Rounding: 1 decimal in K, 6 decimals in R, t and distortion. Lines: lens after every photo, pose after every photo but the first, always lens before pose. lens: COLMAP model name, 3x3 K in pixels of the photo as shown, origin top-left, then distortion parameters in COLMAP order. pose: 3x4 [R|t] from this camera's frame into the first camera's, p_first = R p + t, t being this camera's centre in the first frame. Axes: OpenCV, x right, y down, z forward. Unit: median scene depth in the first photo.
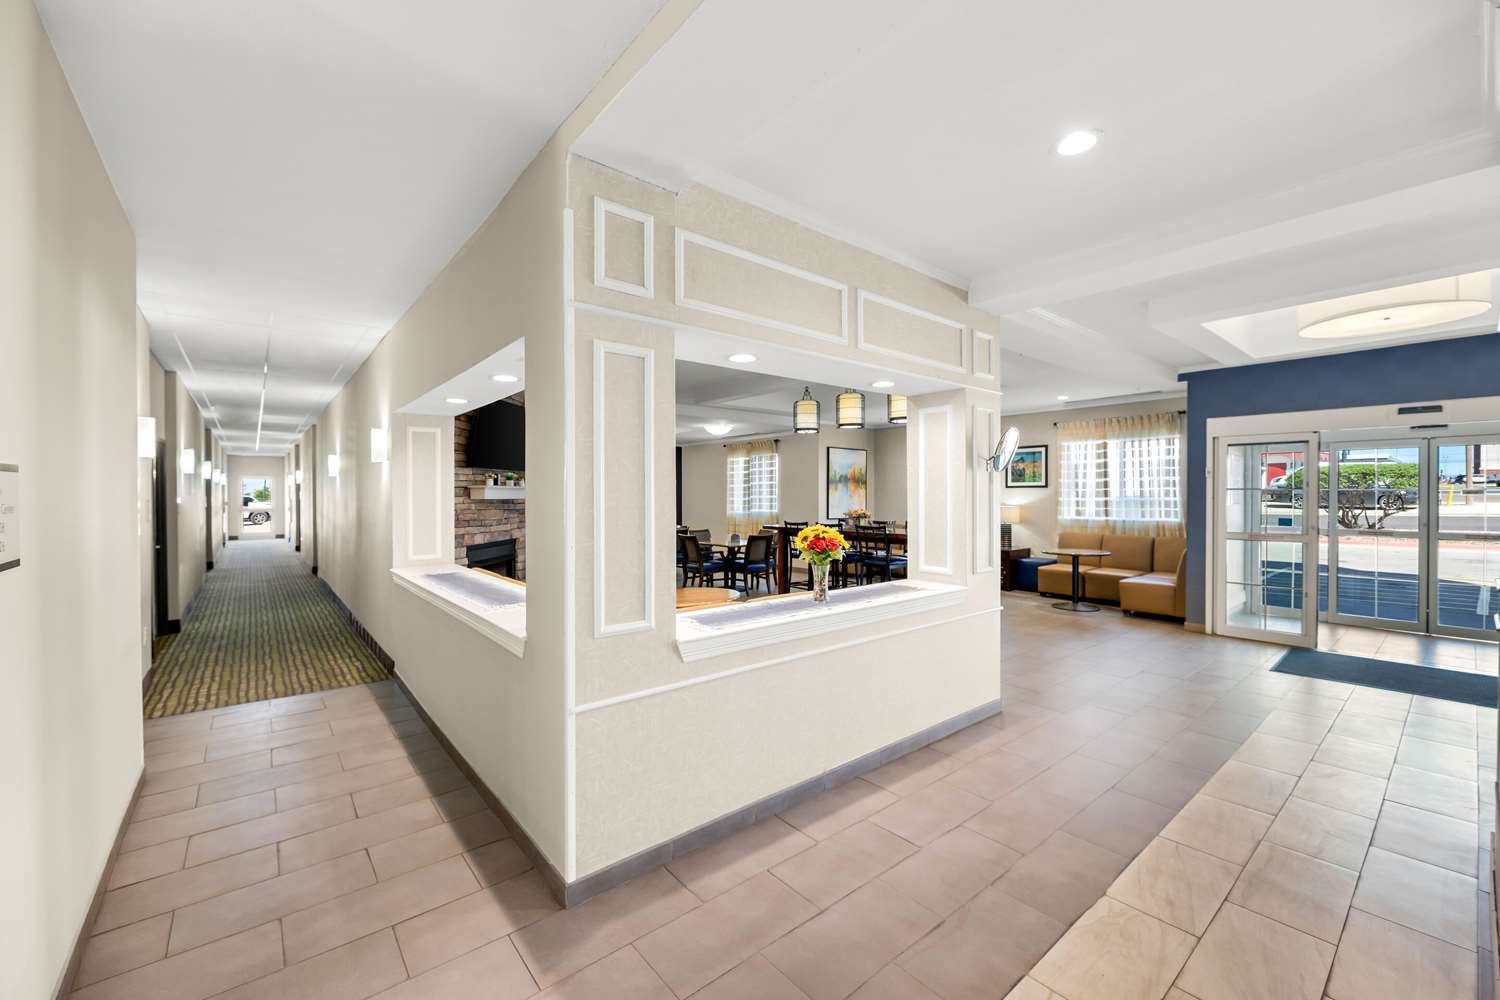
lens RADIAL K [[606.0, 0, 751.0], [0, 606.0, 499.5], [0, 0, 1]] dist [-0.017137, -0.000255]
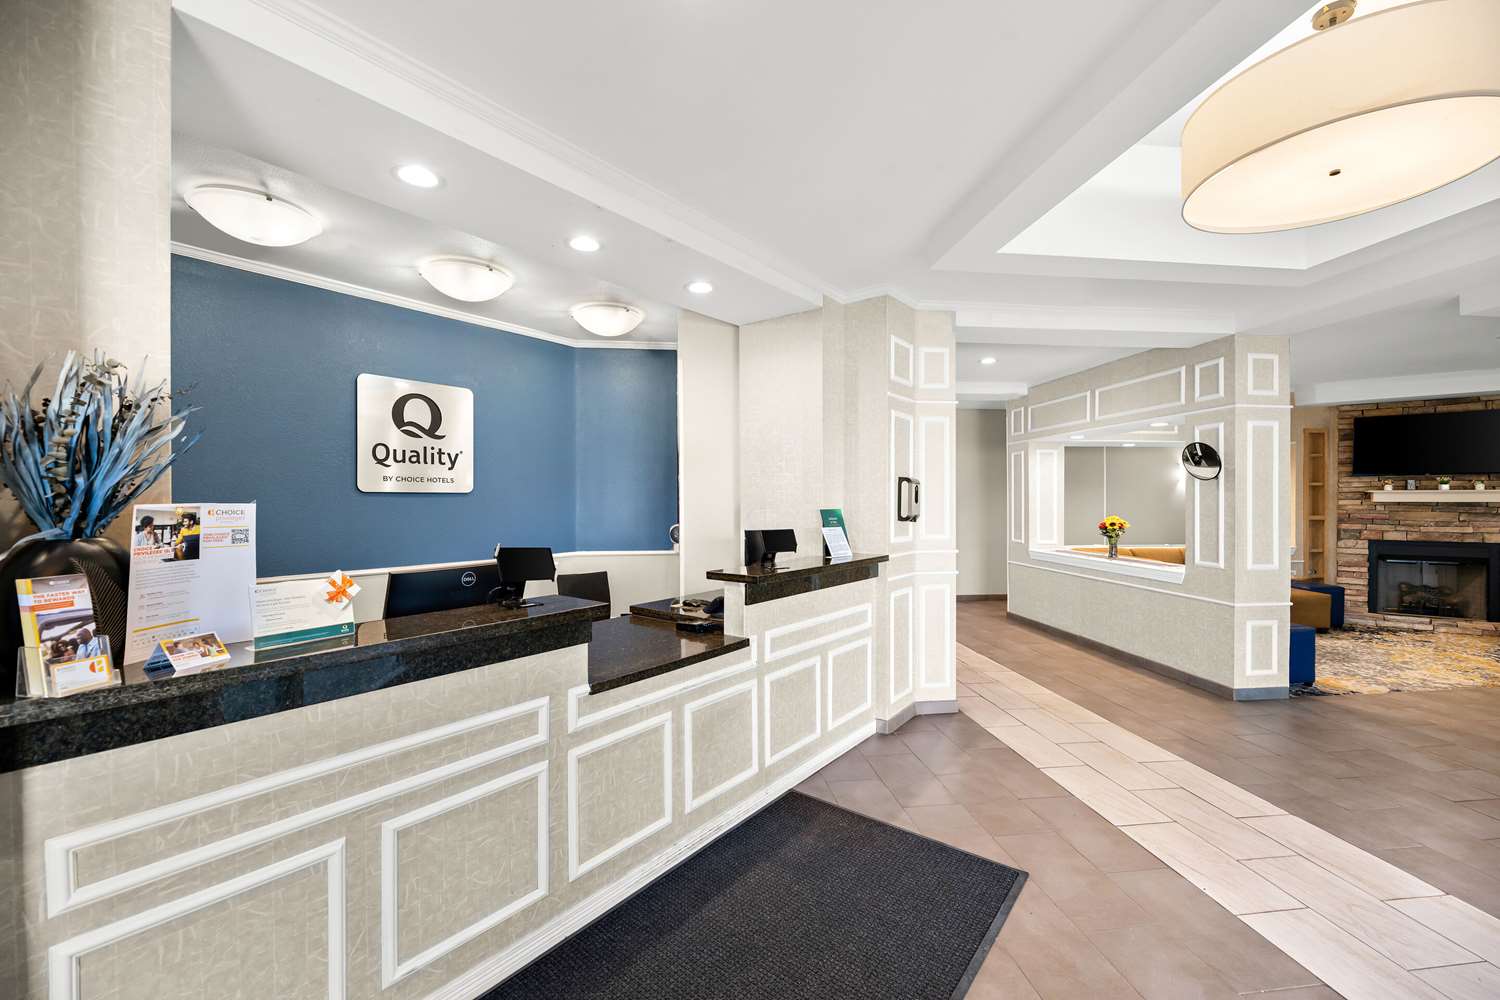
lens RADIAL K [[606.0, 0, 741.7], [0, 606.0, 498.5], [0, 0, 1]] dist [-0.017137, -0.000255]
pose [[-0.577165, 0.006482, -0.816602, 2.205522], [-0.001854, 0.999956, 0.009247, -0.026833], [0.816626, 0.006851, -0.577127, 1.132441]]
